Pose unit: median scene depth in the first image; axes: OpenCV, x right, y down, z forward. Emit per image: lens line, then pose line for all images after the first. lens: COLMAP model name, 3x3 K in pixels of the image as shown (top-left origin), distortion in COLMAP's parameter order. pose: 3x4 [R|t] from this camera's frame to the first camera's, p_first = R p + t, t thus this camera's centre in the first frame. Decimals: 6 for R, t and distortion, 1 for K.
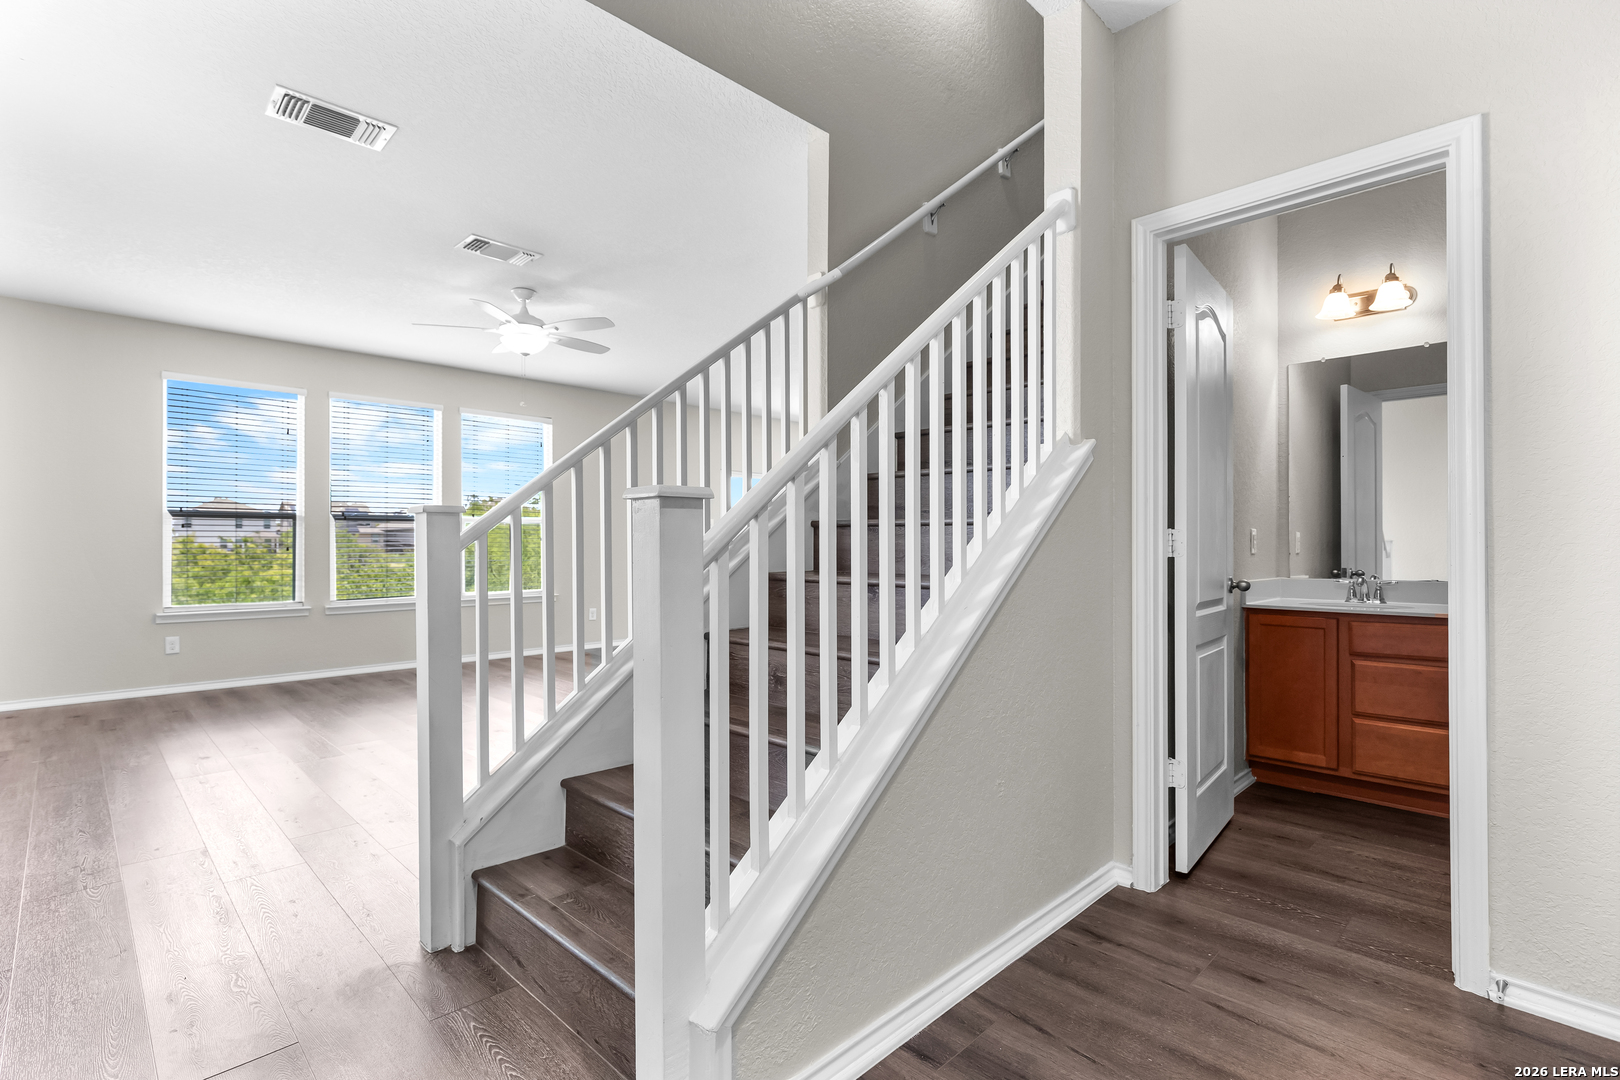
lens RADIAL K [[759.2, 0, 806.3], [0, 759.2, 542.6], [0, 0, 1]] dist [-0.003986, -0.001160]
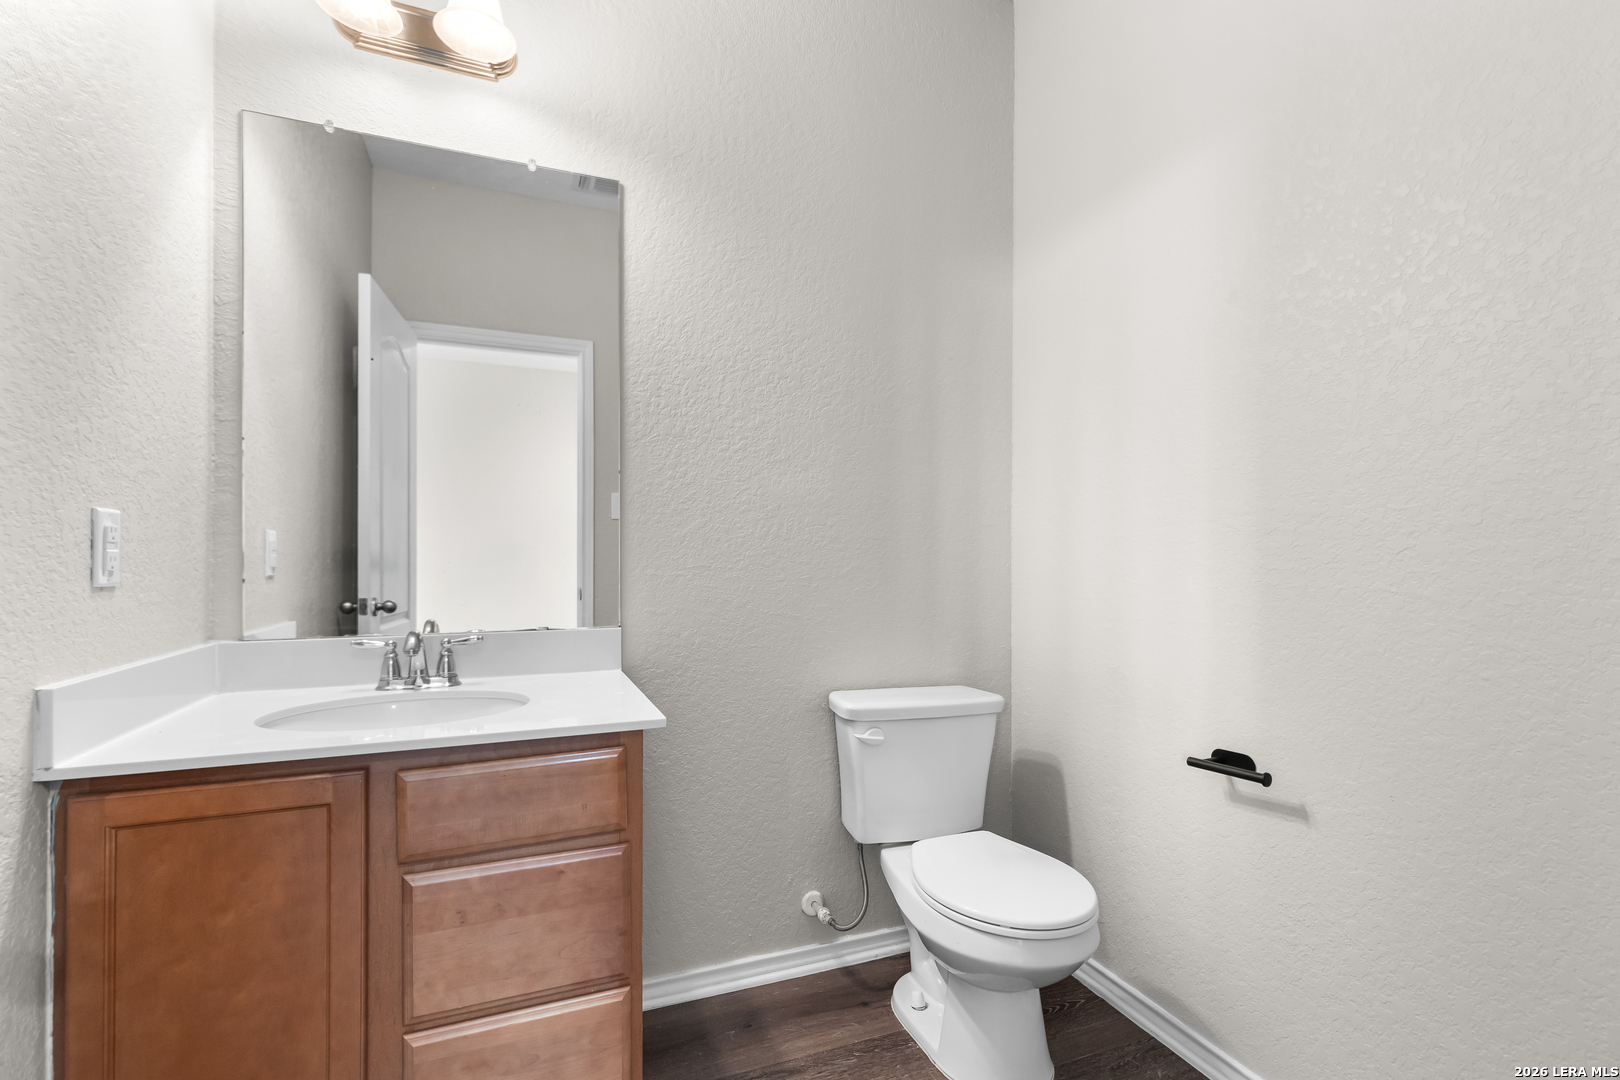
lens RADIAL K [[729.8, 0, 812.4], [0, 729.8, 553.0], [0, 0, 1]] dist [-0.000110, -0.000802]
pose [[0.374694, 0.003994, 0.927140, 0.432469], [-0.003265, 0.999990, -0.002988, 0.000464], [-0.927143, -0.001907, 0.374703, 0.633781]]
